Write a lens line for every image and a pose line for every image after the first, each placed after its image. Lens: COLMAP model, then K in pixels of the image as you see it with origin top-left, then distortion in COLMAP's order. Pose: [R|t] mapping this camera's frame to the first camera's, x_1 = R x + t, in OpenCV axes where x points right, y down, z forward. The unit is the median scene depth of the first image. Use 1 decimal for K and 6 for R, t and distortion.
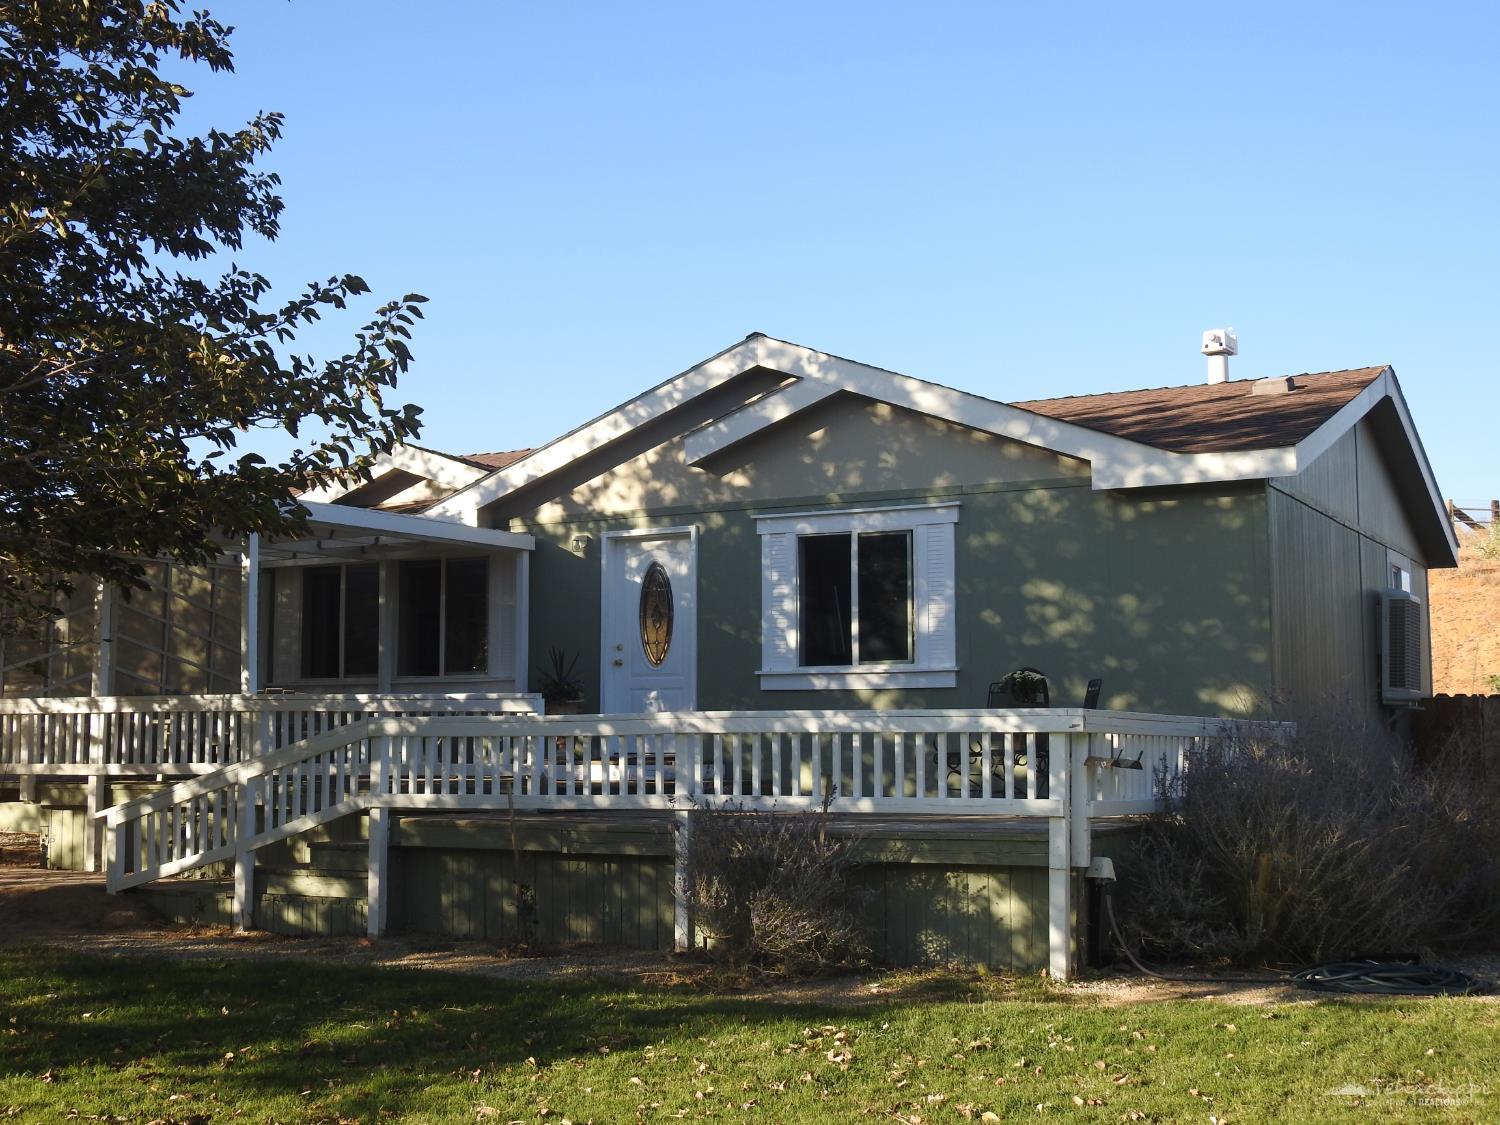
lens RADIAL K [[1845.9, 0, 749.1], [0, 1845.9, 551.0], [0, 0, 1]] dist [-0.006741, 0.000000]
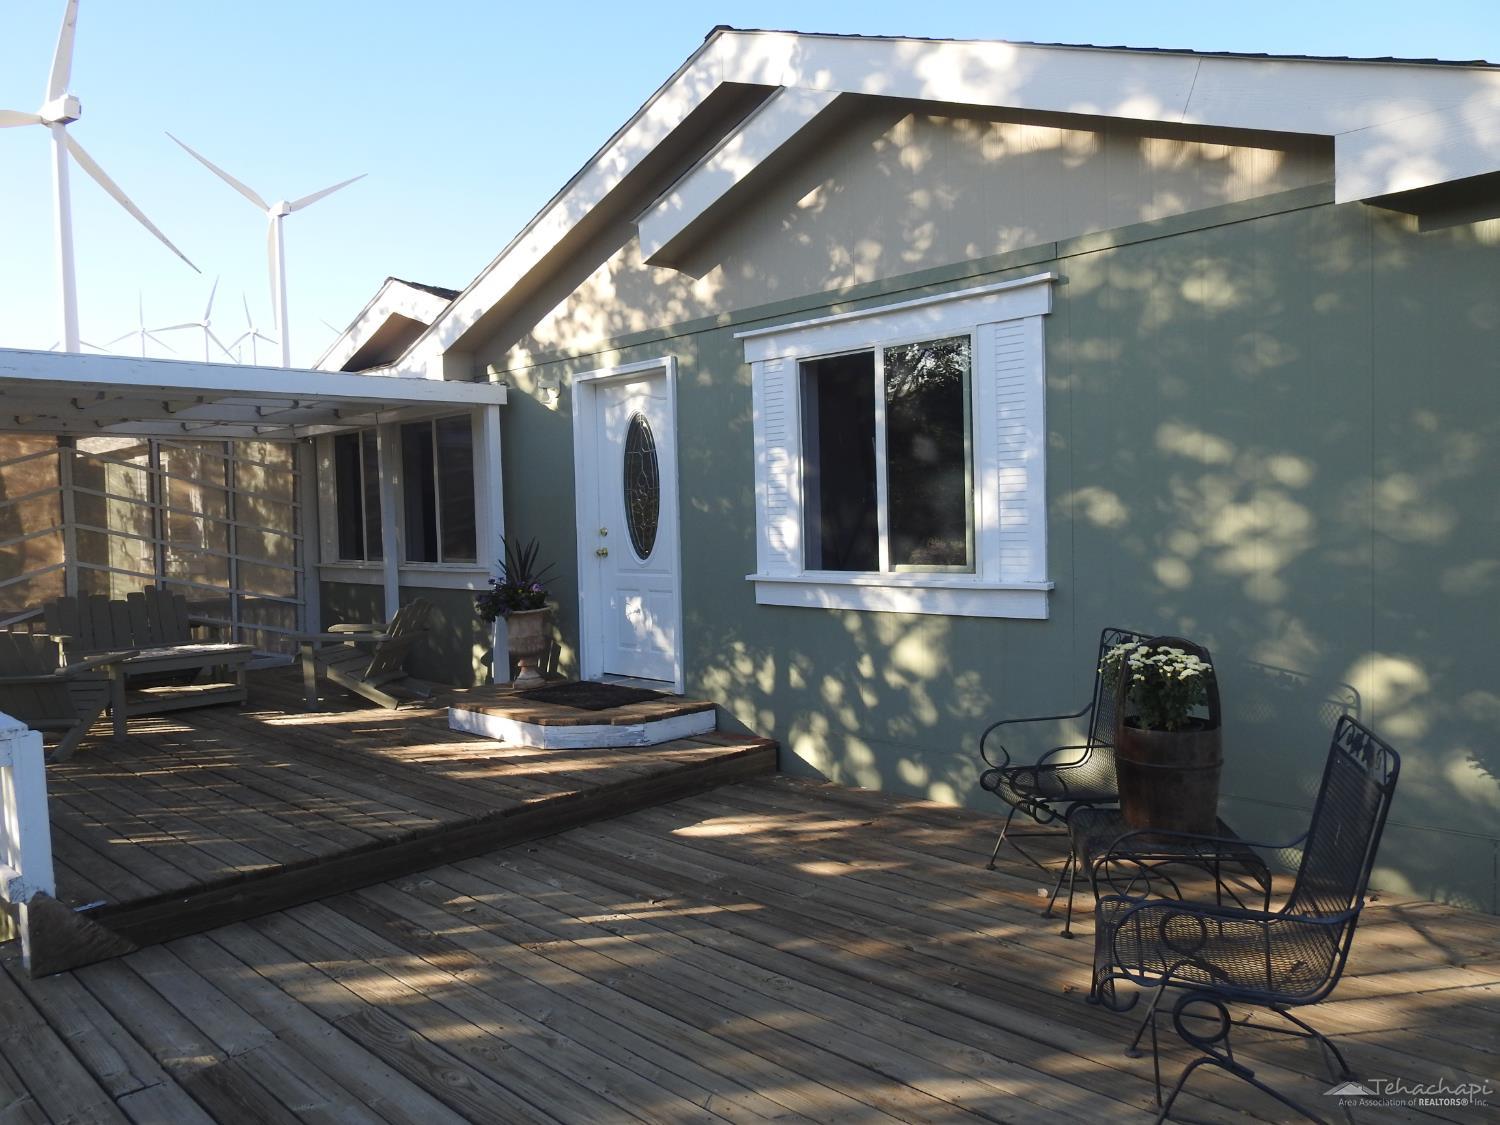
lens RADIAL K [[1063.3, 0, 745.0], [0, 1063.3, 554.8], [0, 0, 1]] dist [-0.008522, 0.008339]
pose [[0.955534, -0.014141, -0.294543, 0.116312], [0.060697, 0.986892, 0.149530, 0.001258], [0.288568, -0.160759, 0.943867, 0.654980]]
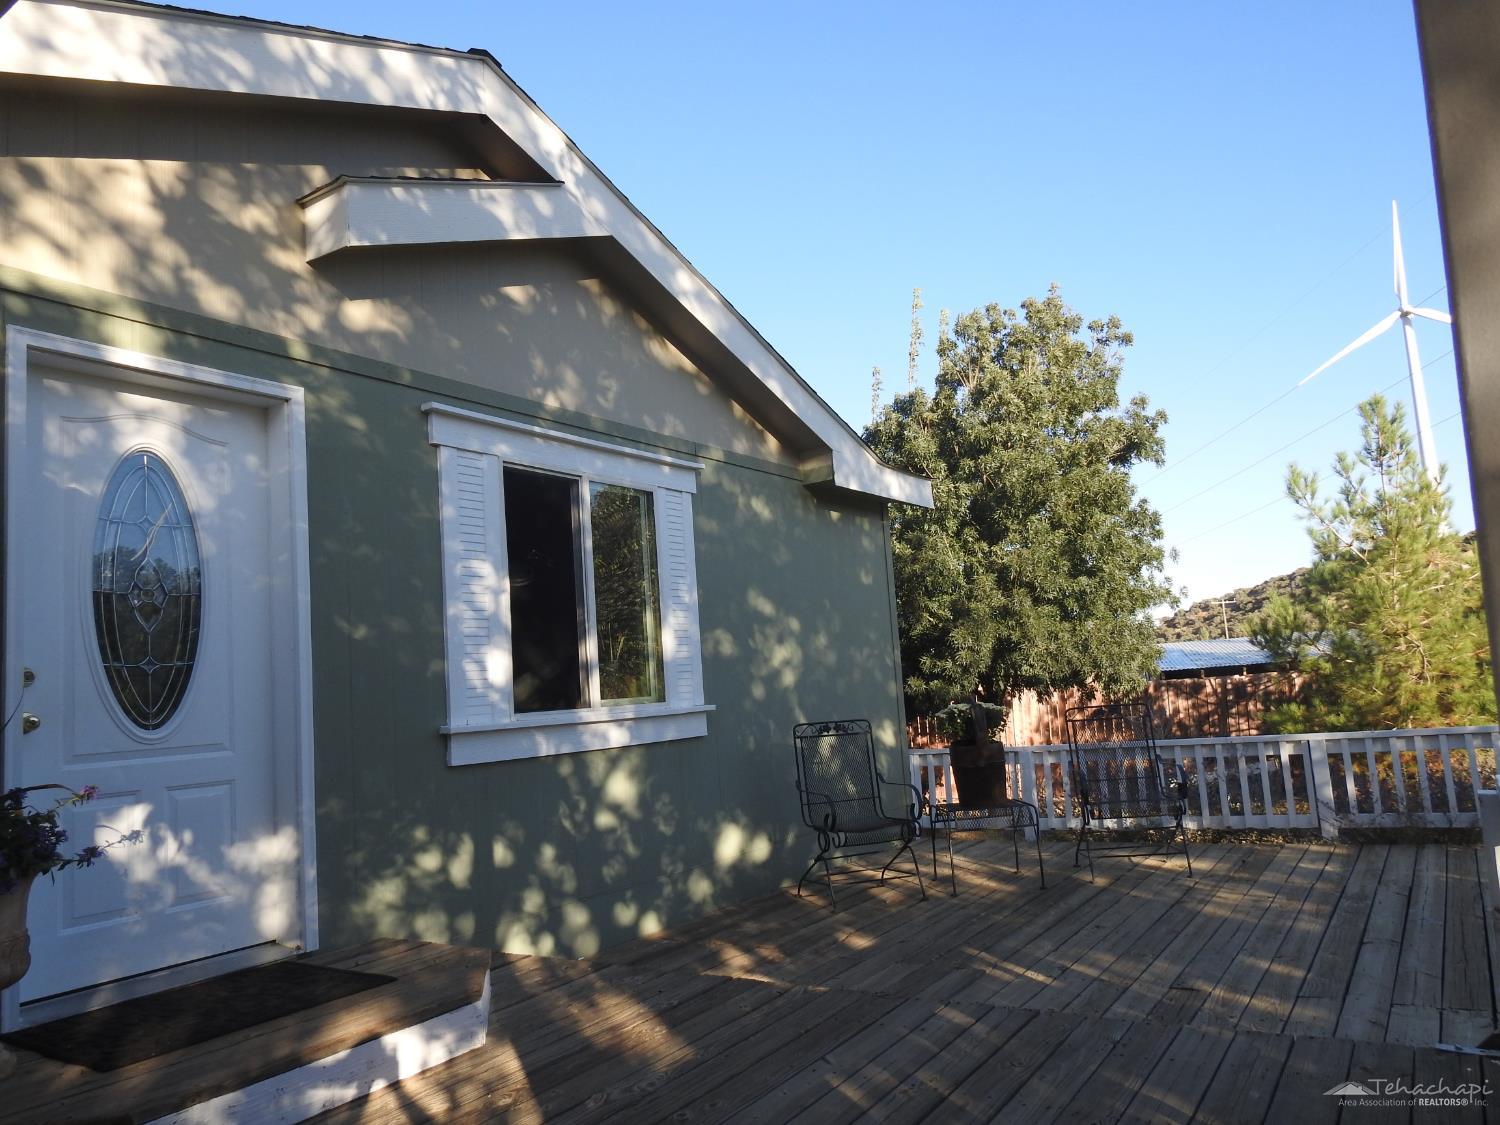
lens RADIAL K [[1063.3, 0, 747.7], [0, 1063.3, 557.8], [0, 0, 1]] dist [-0.008522, 0.008339]
pose [[0.120158, 0.111299, 0.986496, -0.264194], [-0.055721, 0.992885, -0.105233, 0.046775], [-0.991190, -0.042324, 0.125504, 0.903924]]
